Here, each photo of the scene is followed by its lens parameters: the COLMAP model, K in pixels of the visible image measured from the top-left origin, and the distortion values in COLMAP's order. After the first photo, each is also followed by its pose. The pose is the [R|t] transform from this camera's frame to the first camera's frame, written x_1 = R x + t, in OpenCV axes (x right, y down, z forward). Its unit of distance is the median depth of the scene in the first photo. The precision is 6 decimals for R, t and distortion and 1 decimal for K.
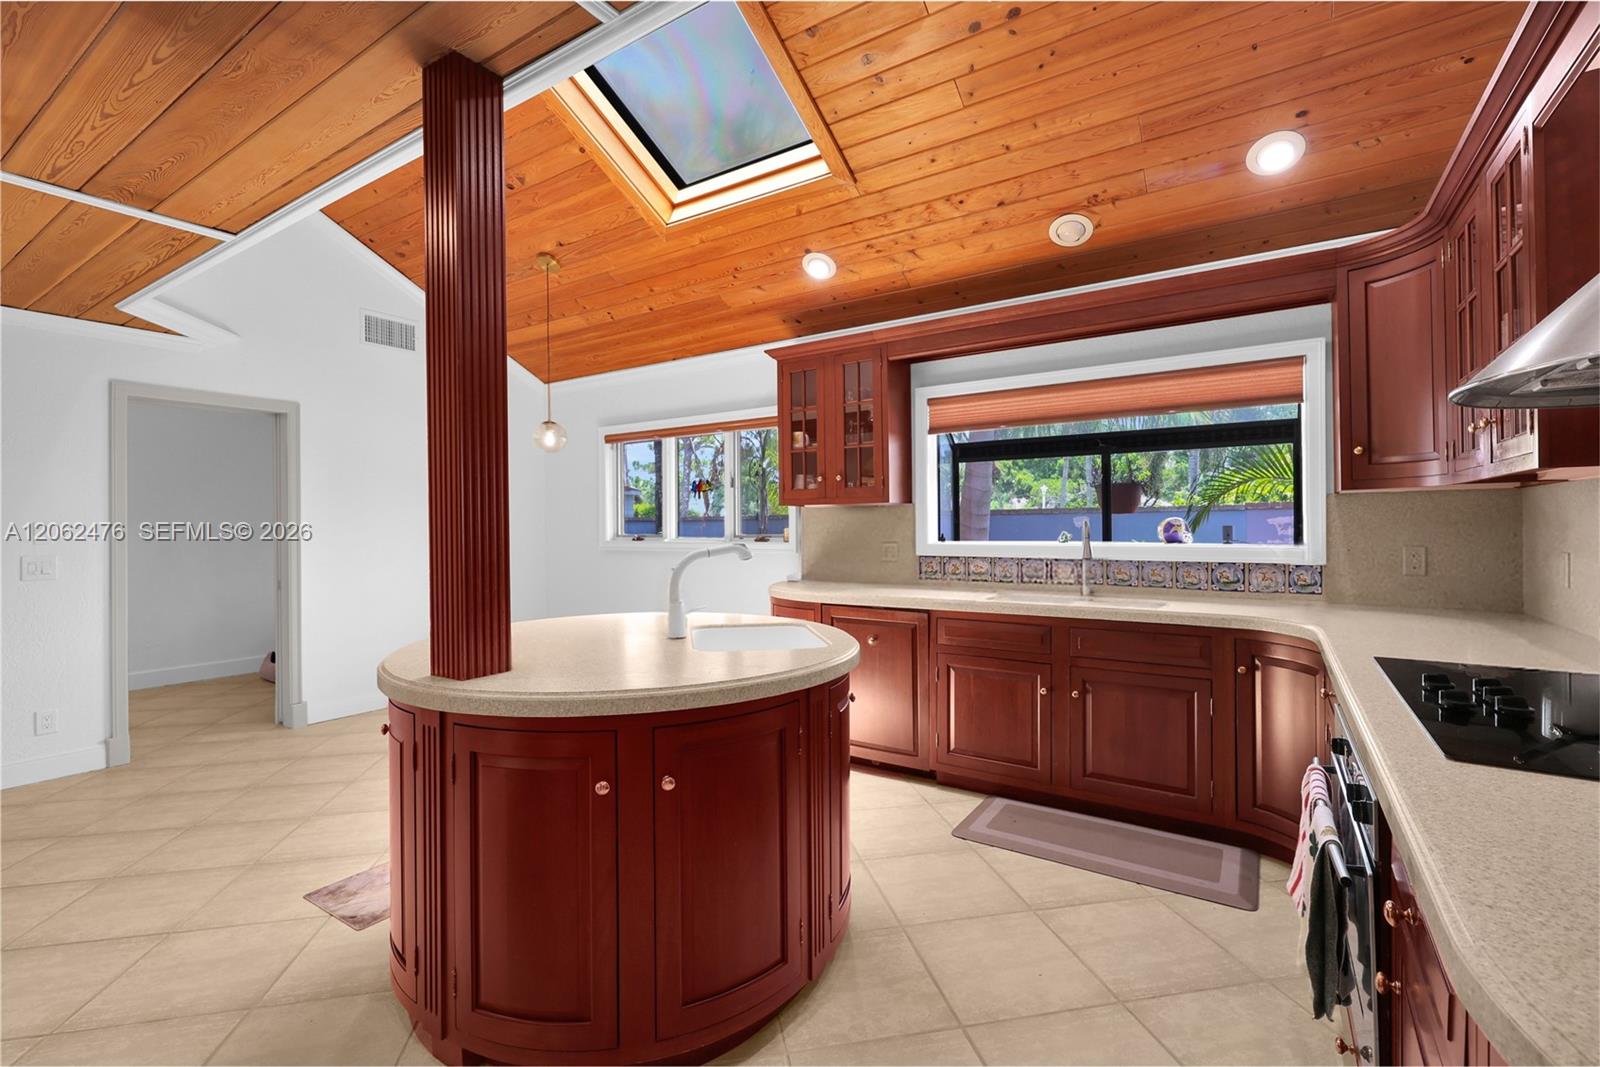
lens RADIAL K [[699.0, 0, 792.9], [0, 699.0, 521.0], [0, 0, 1]] dist [-0.002788, -0.001301]
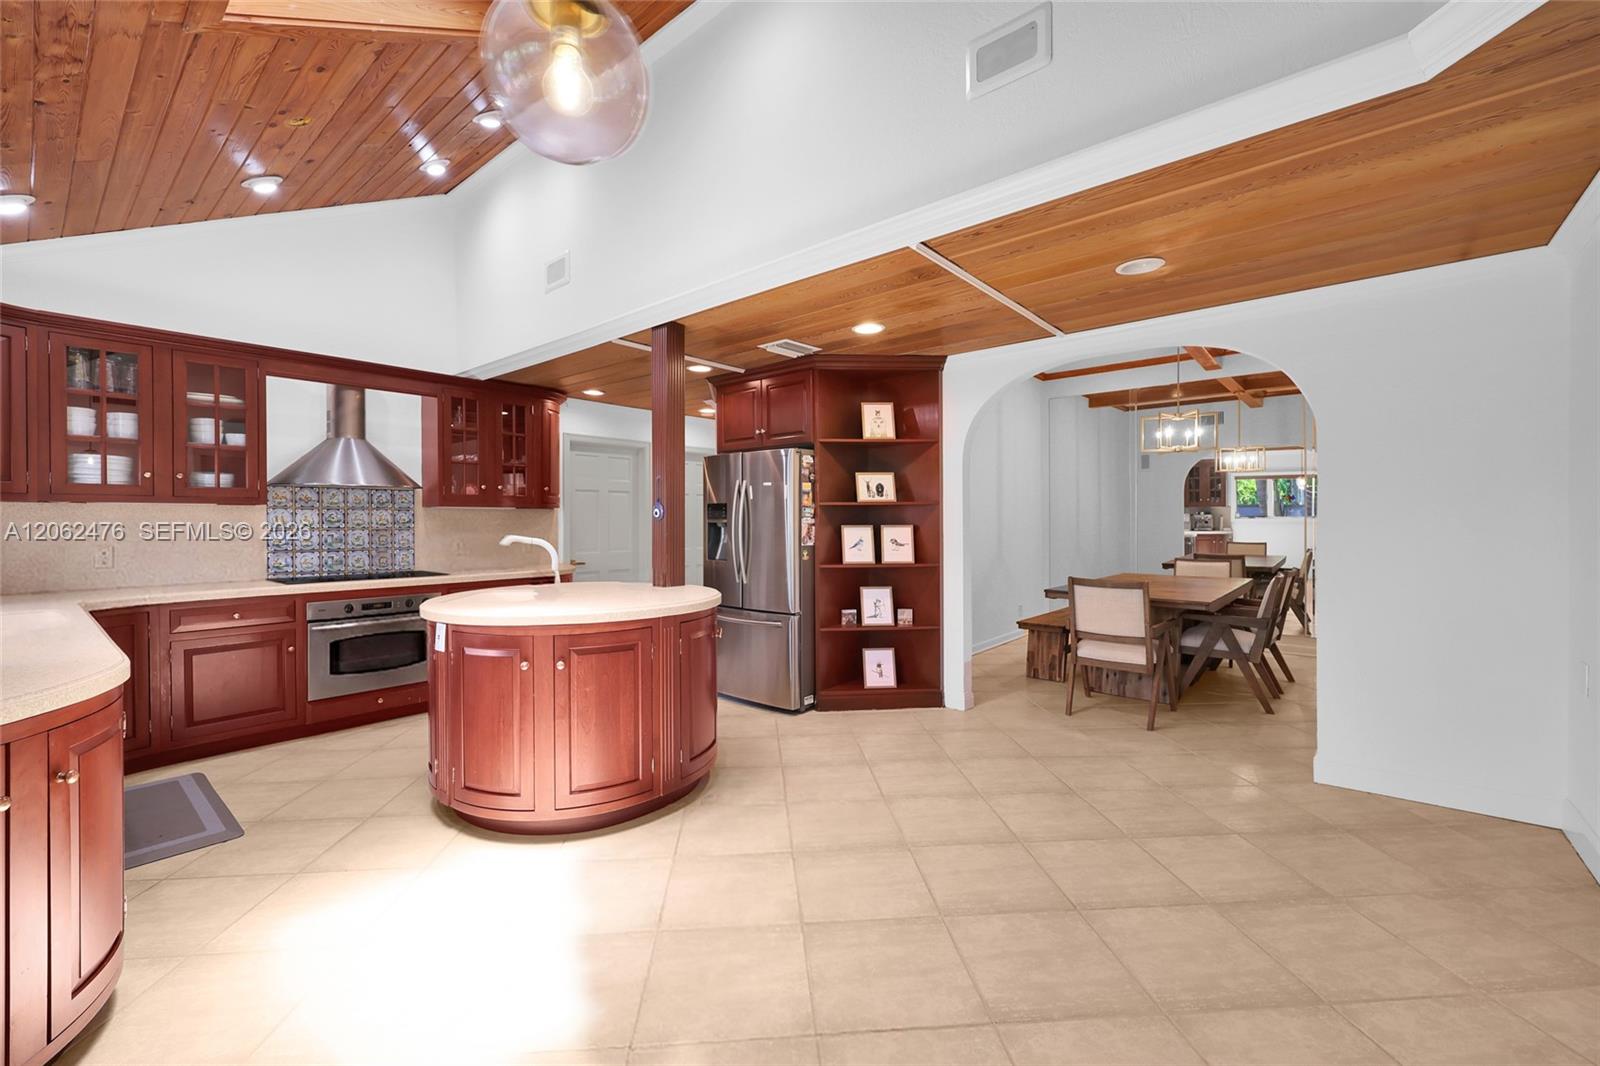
lens RADIAL K [[655.7, 0, 781.1], [0, 655.7, 514.1], [0, 0, 1]] dist [-0.000728, 0.000238]
pose [[-0.989876, 0.015056, 0.141133, -0.620656], [0.012993, 0.999795, -0.015528, 0.014329], [-0.141338, -0.013537, -0.989869, 1.678404]]
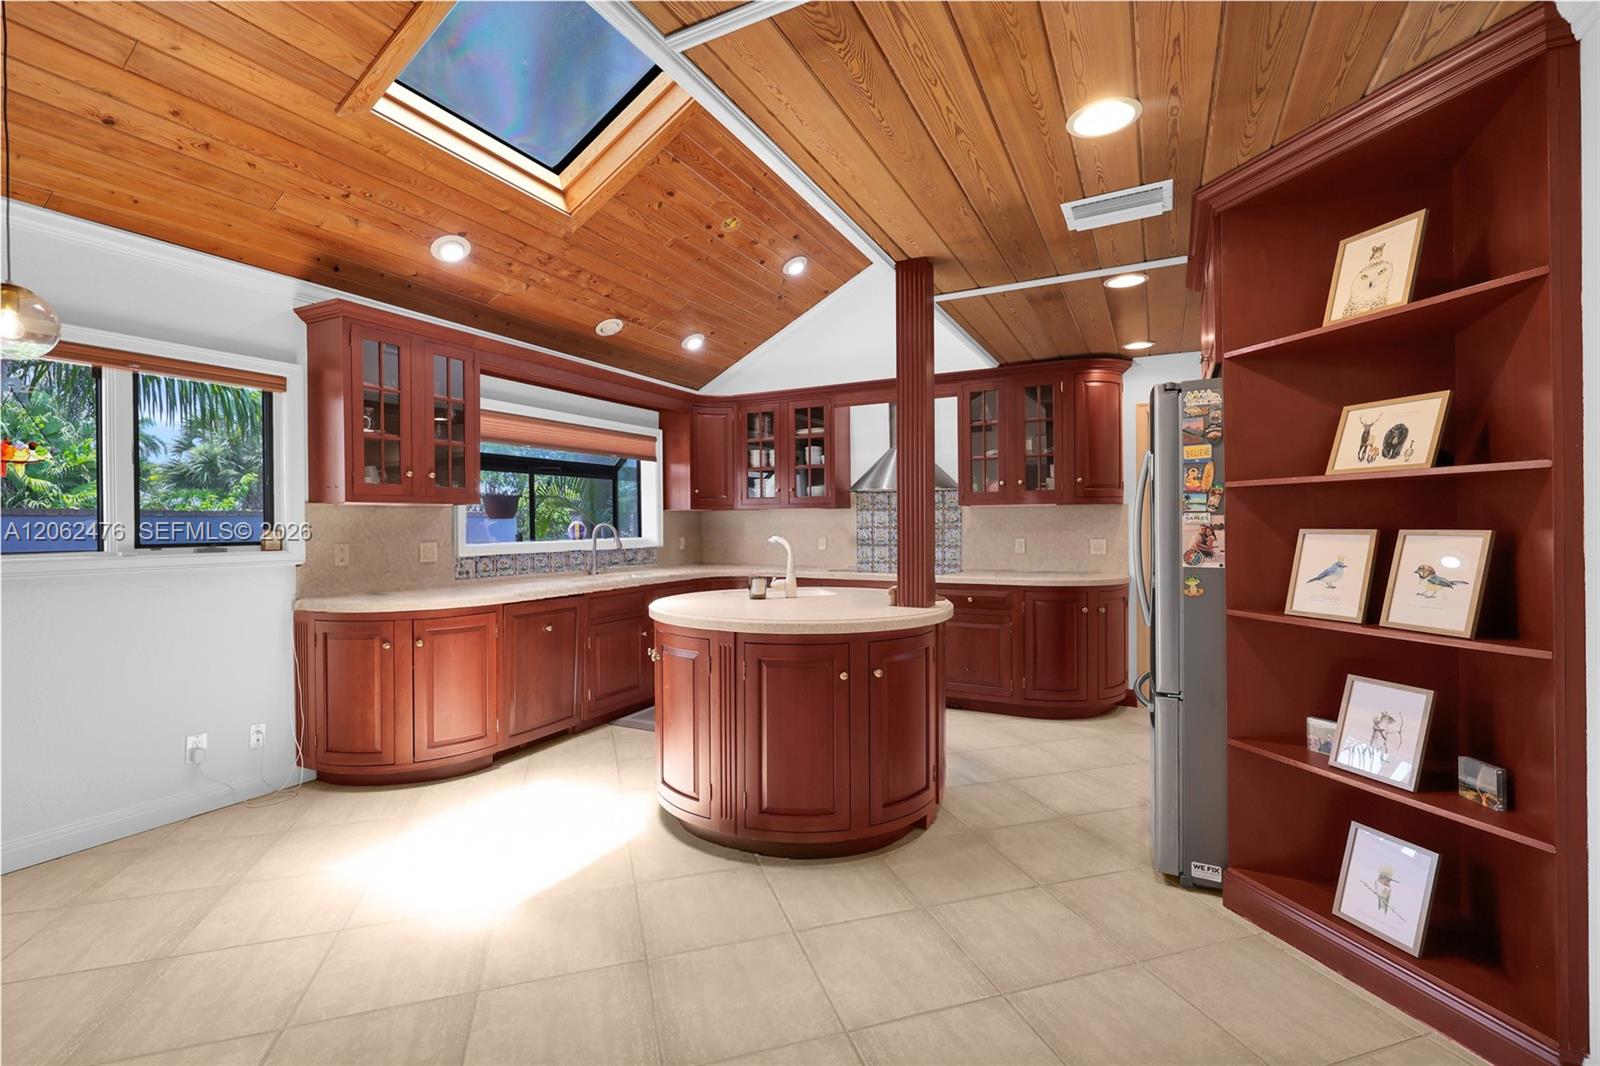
lens RADIAL K [[699.0, 0, 806.5], [0, 699.0, 518.2], [0, 0, 1]] dist [-0.002788, -0.001301]
pose [[-0.105379, 0.016110, 0.994302, -1.187610], [0.005878, 0.999861, -0.015577, 0.015072], [-0.994415, 0.004203, -0.105459, 0.792267]]
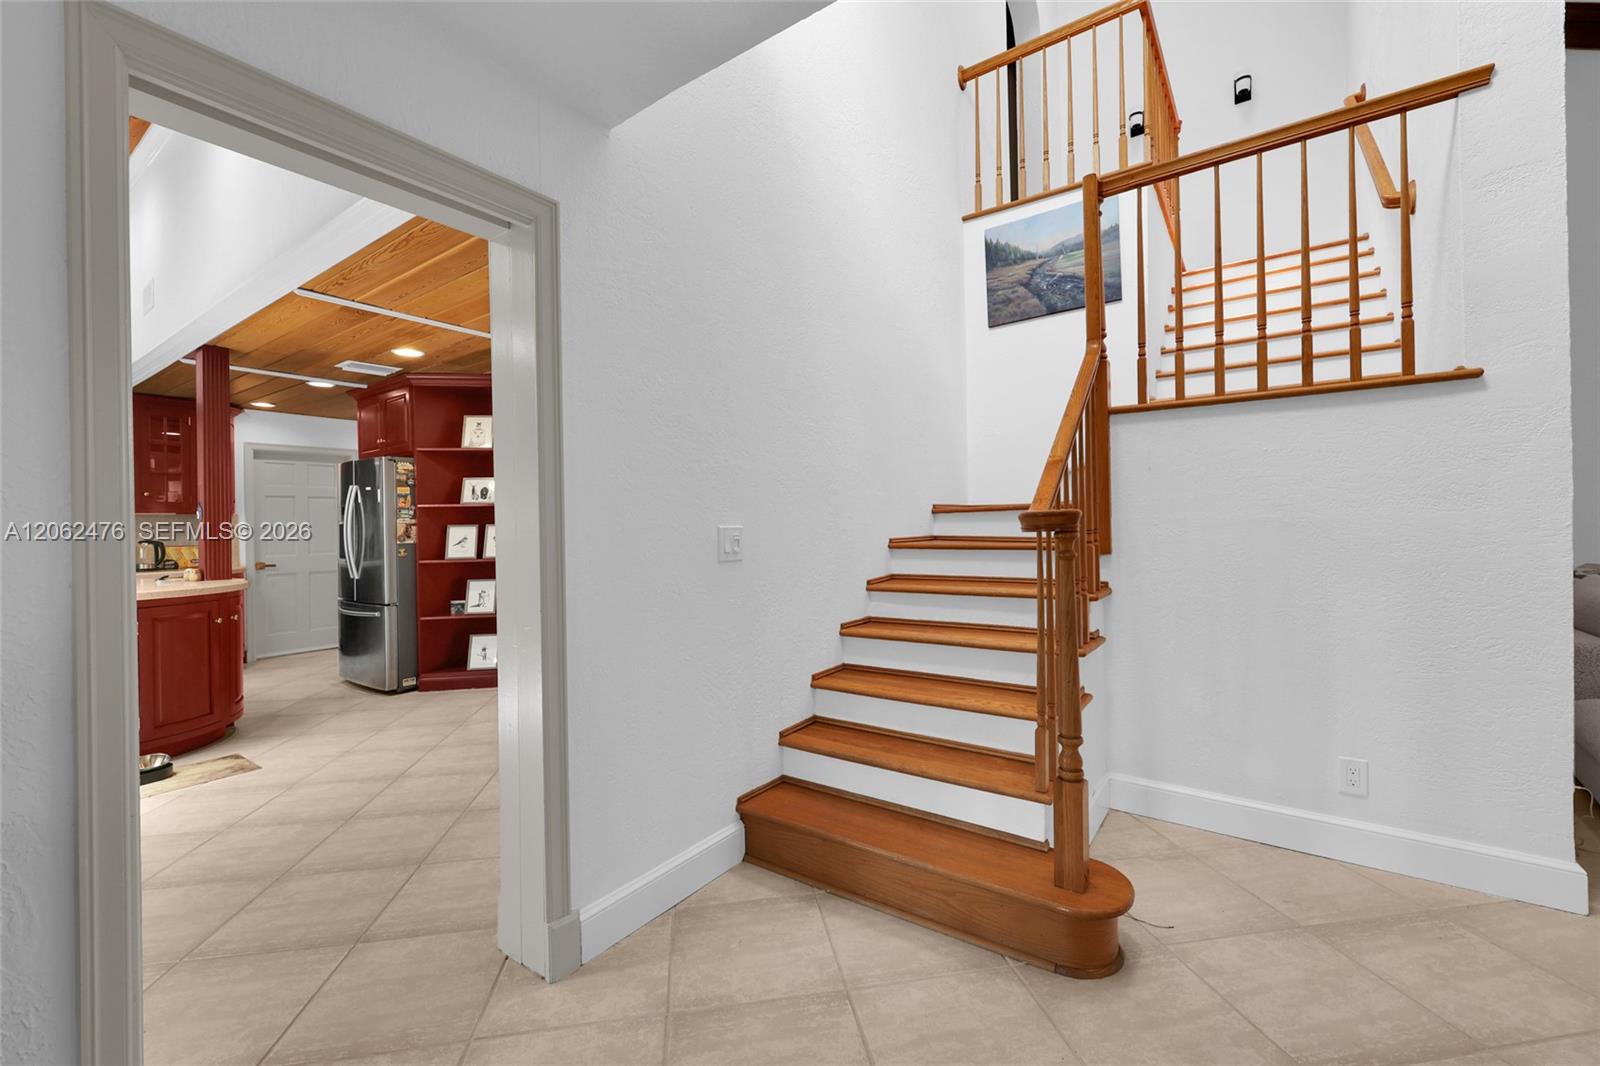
lens RADIAL K [[655.7, 0, 799.4], [0, 655.7, 522.3], [0, 0, 1]] dist [-0.000728, 0.000238]
pose [[-0.998928, 0.030238, 0.035050, -1.470051], [0.030223, 0.999543, -0.000955, 0.039034], [-0.035063, 0.000105, -0.999385, 1.812122]]
